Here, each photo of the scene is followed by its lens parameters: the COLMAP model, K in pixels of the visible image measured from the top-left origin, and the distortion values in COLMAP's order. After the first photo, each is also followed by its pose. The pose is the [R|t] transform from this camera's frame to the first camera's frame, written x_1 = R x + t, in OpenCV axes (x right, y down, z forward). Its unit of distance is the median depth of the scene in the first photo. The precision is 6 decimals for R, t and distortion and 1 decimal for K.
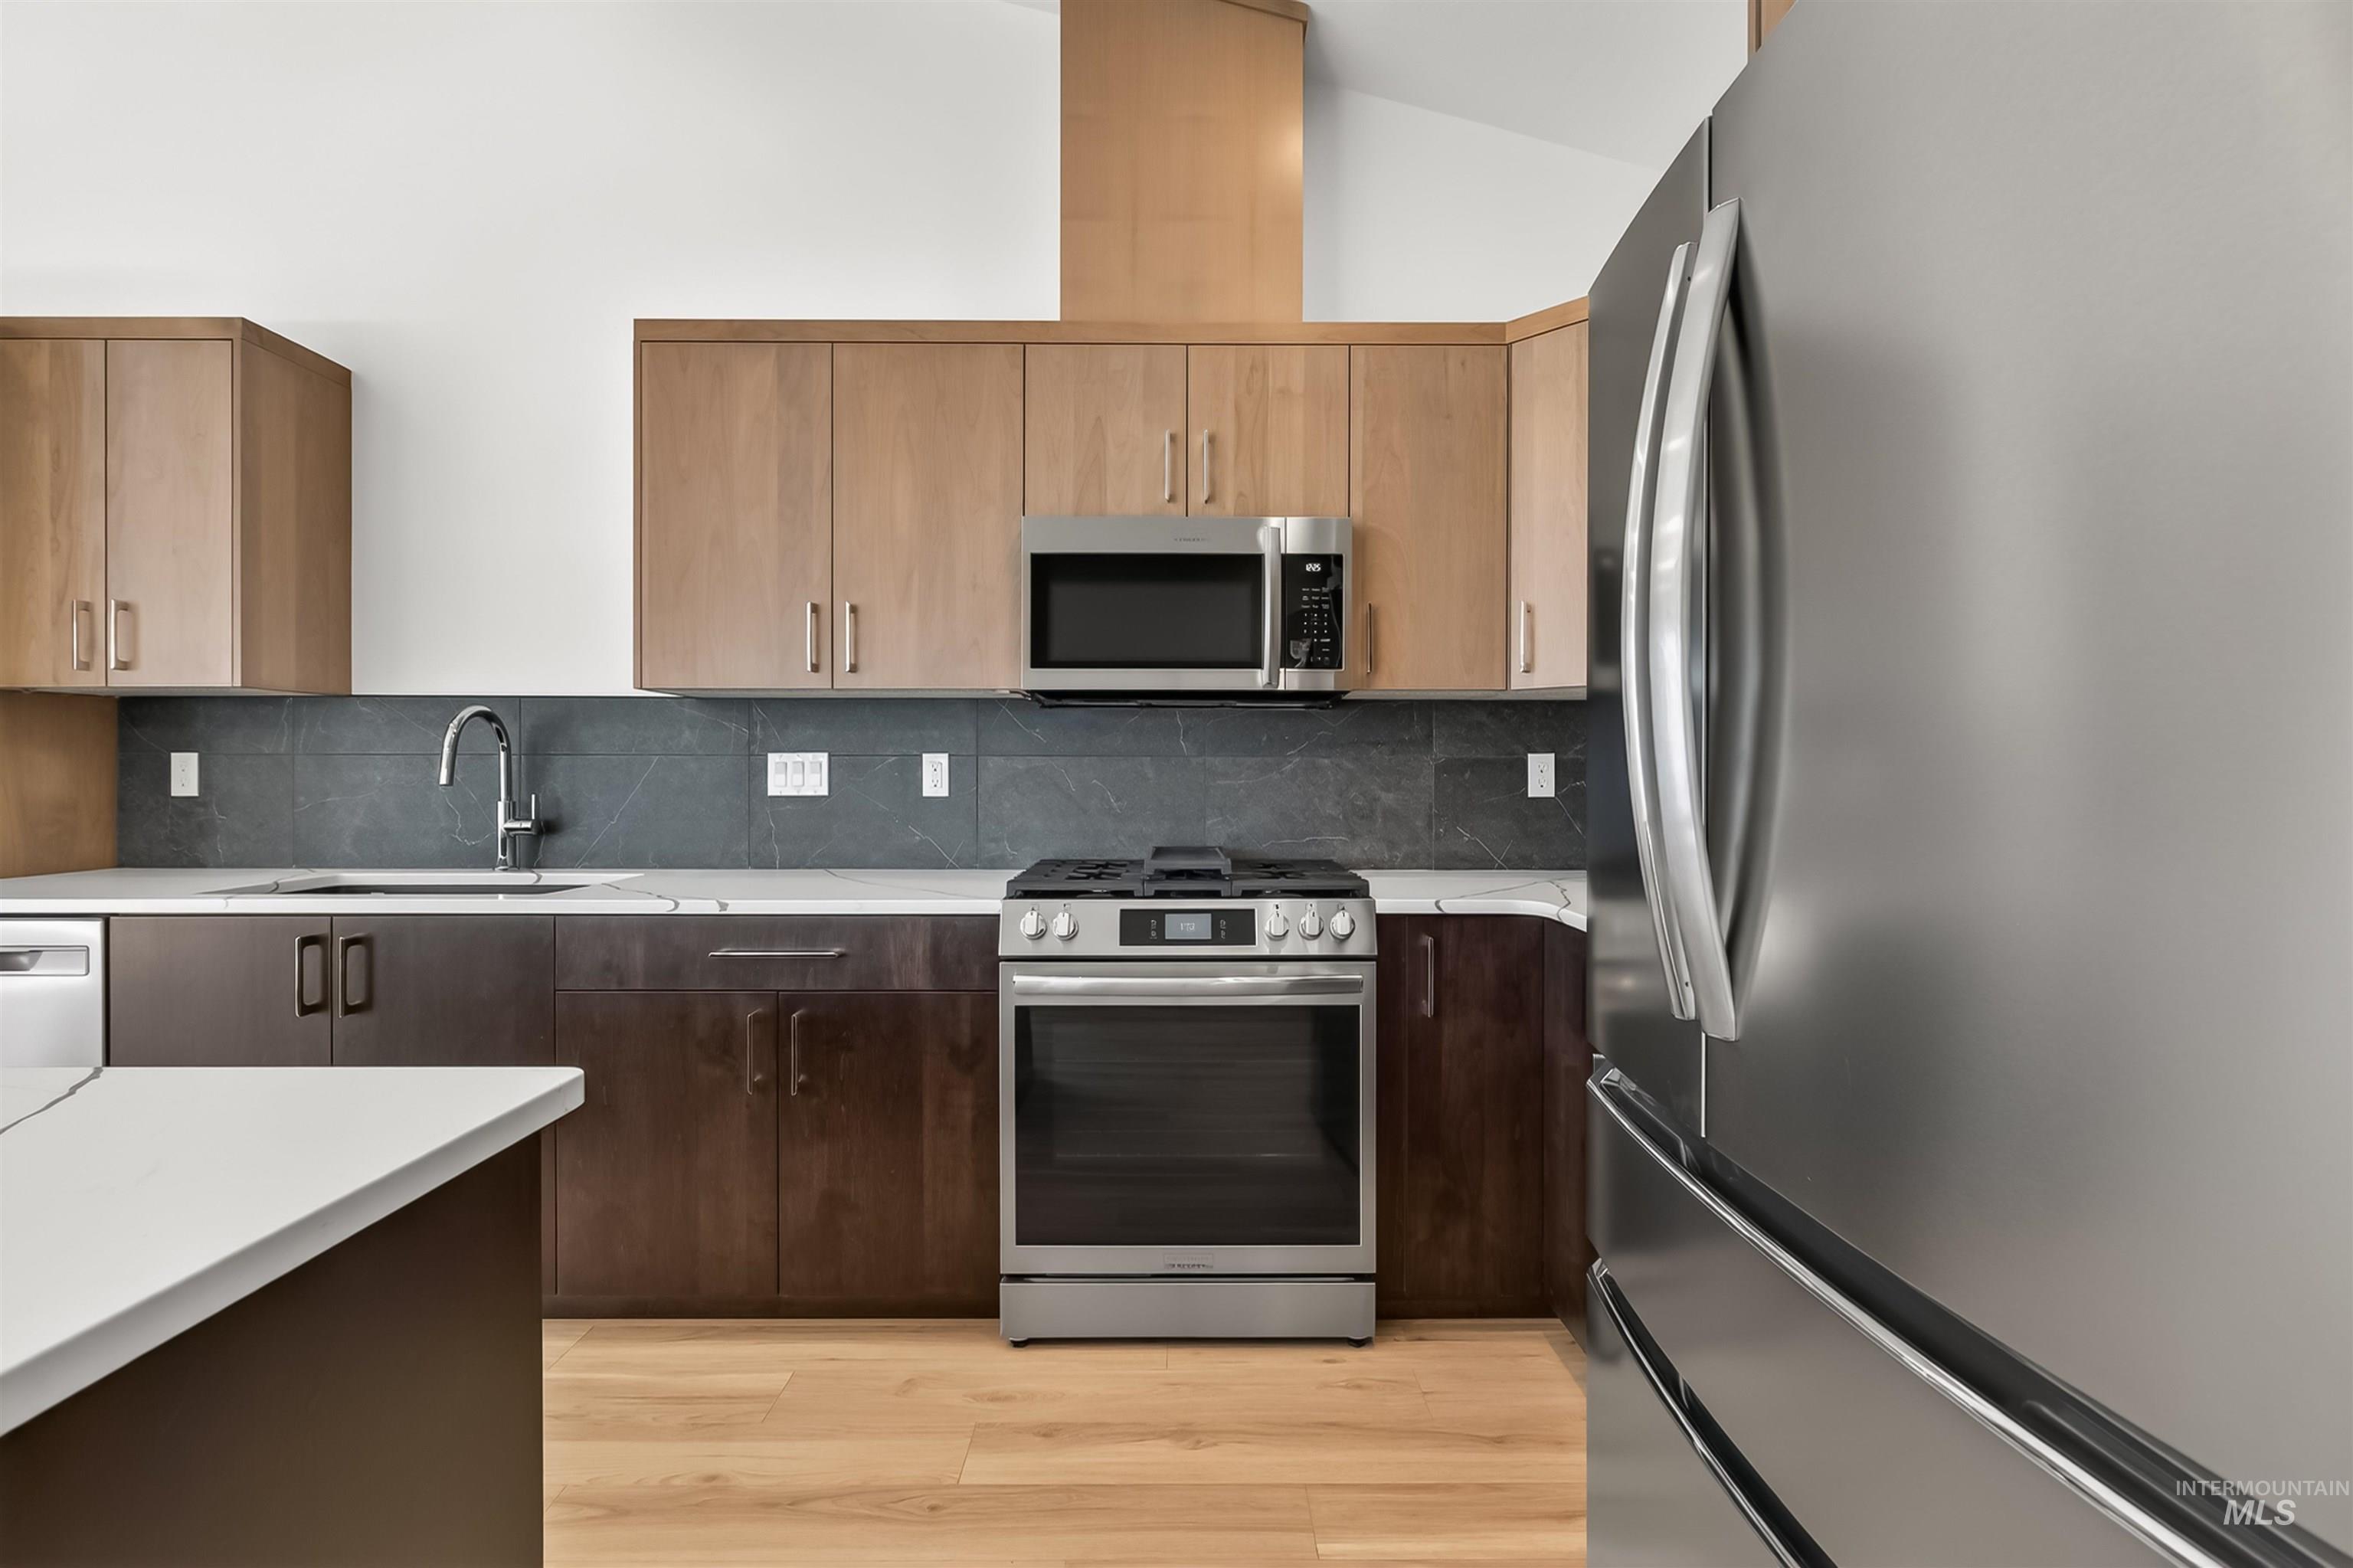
lens RADIAL K [[1056.6, 0, 1183.2], [0, 1056.6, 770.2], [0, 0, 1]] dist [-0.000832, 0.000422]
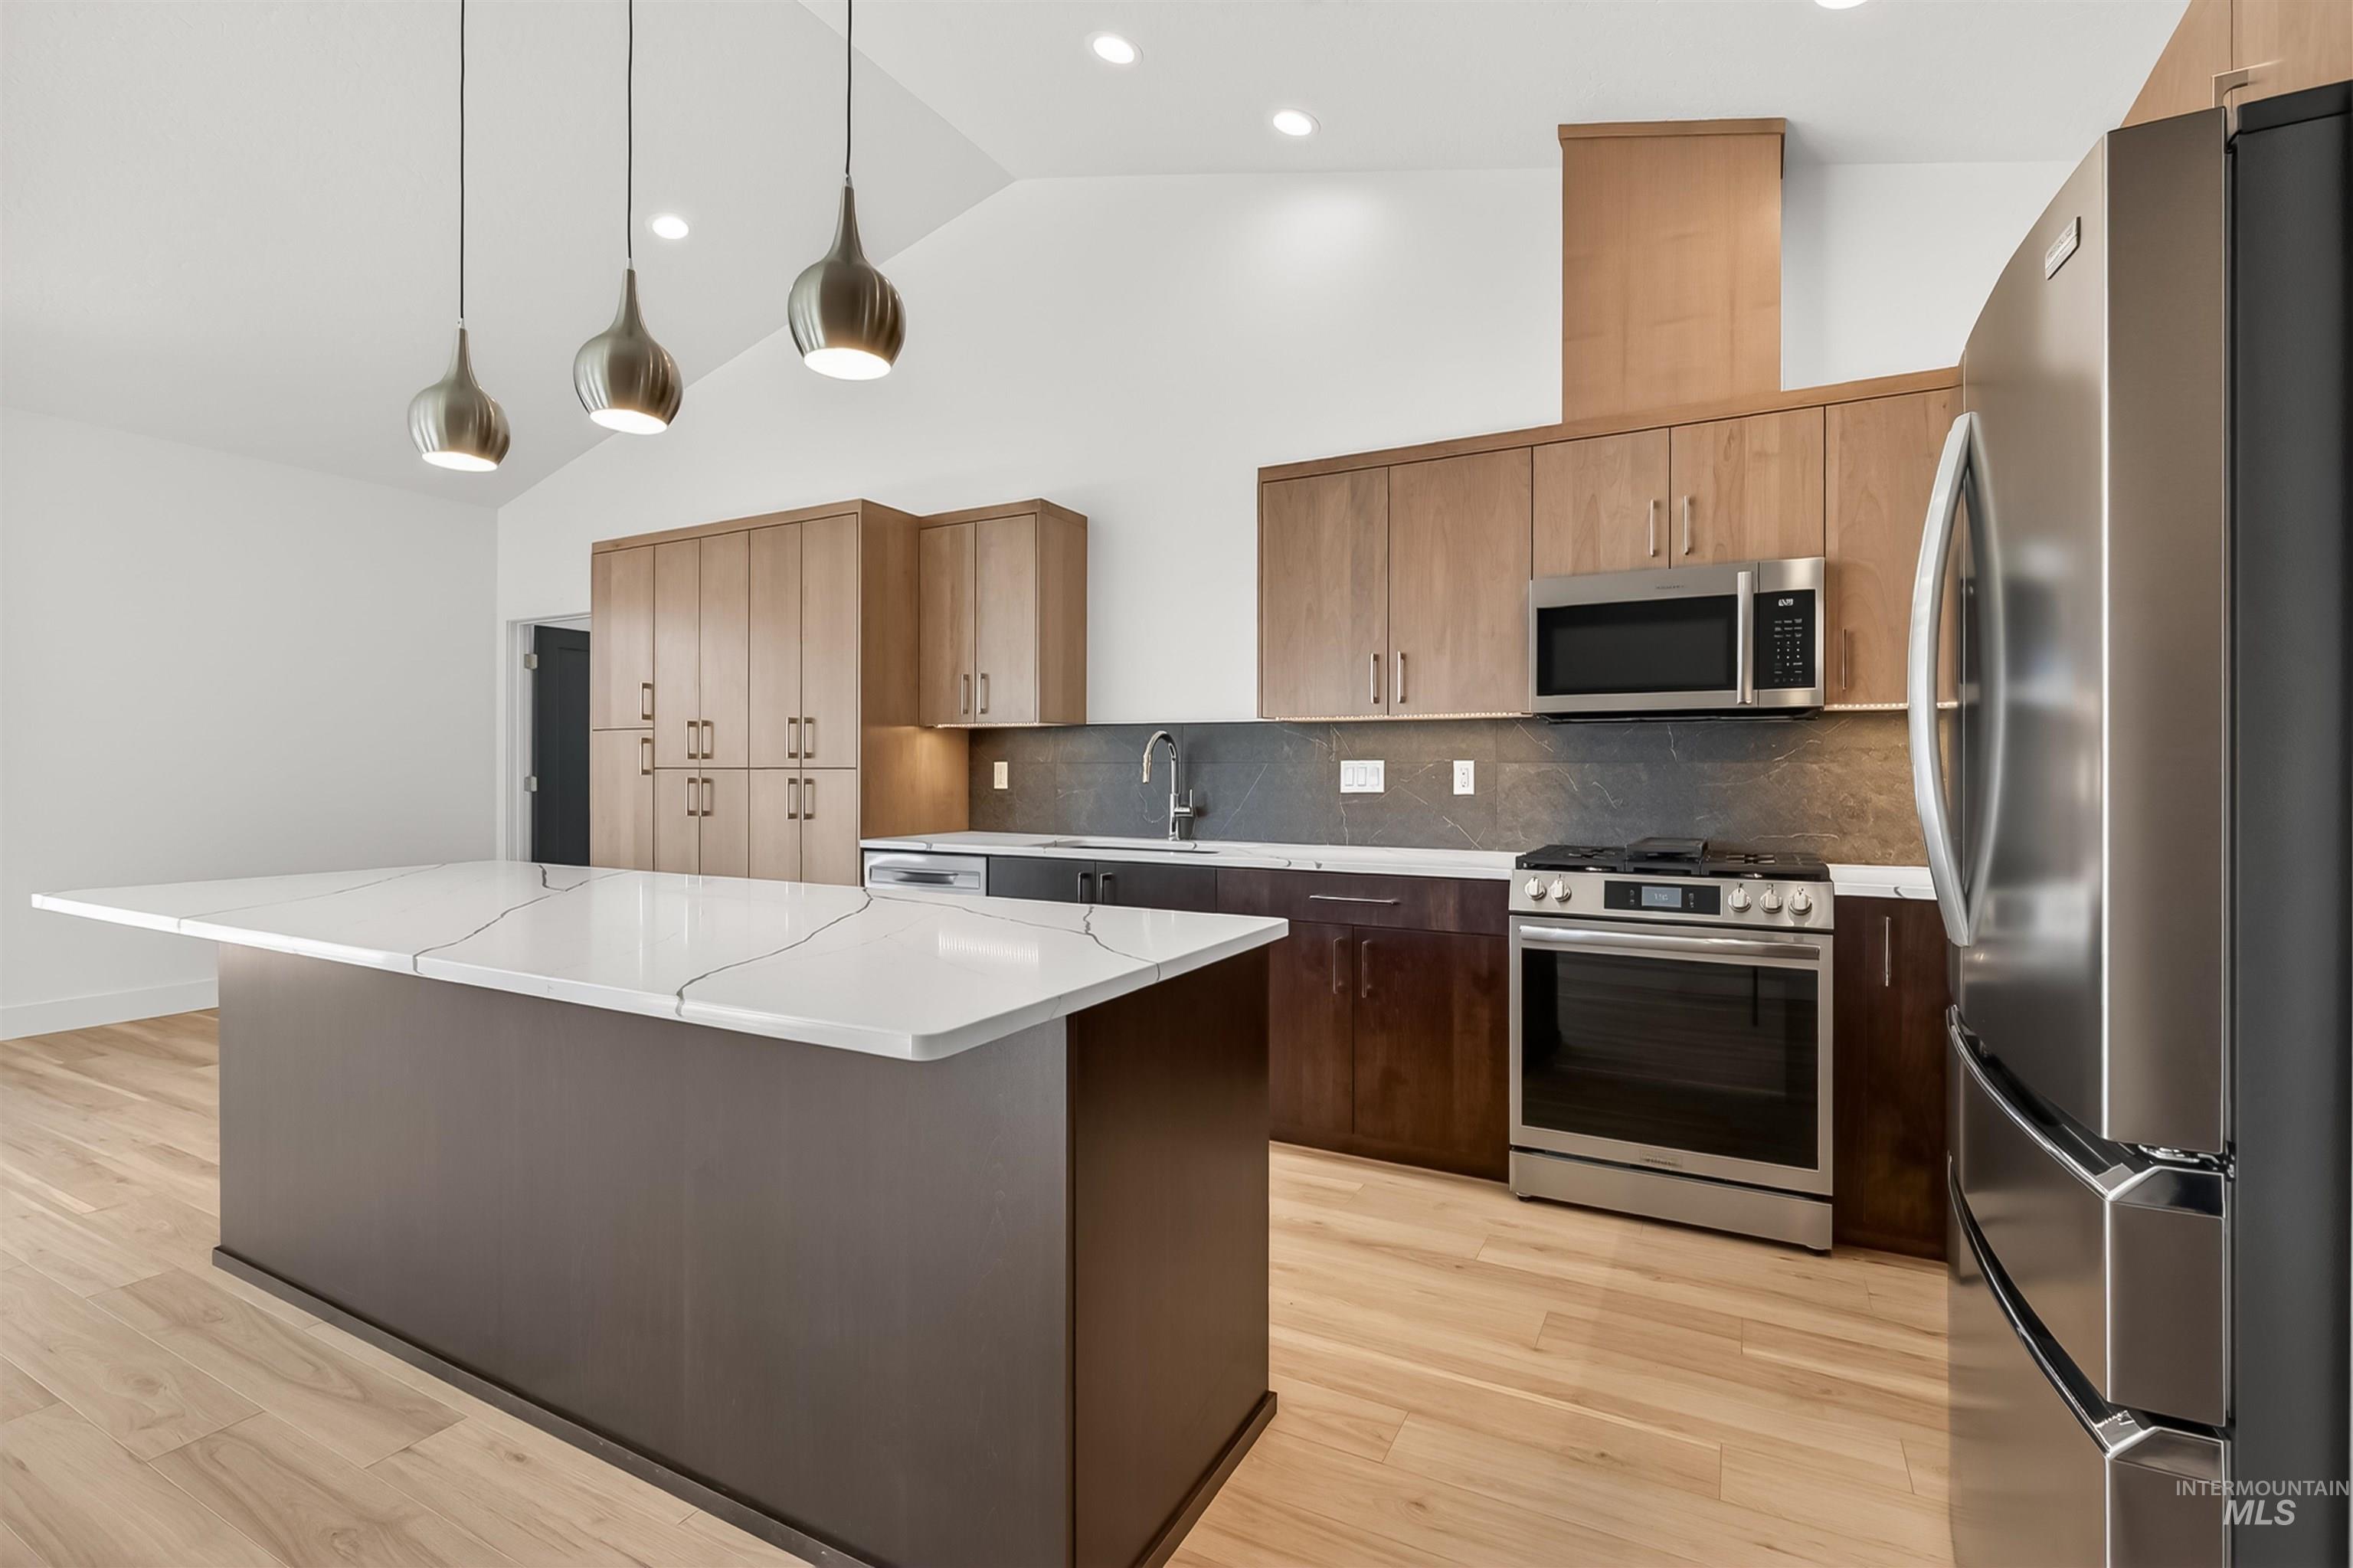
lens RADIAL K [[1056.6, 0, 1183.2], [0, 1056.6, 770.2], [0, 0, 1]] dist [-0.000832, 0.000422]
pose [[0.879748, 0.000295, -0.475440, 0.090478], [-0.001712, 0.999995, -0.002548, -0.000629], [0.475437, 0.003056, 0.879745, -0.348639]]
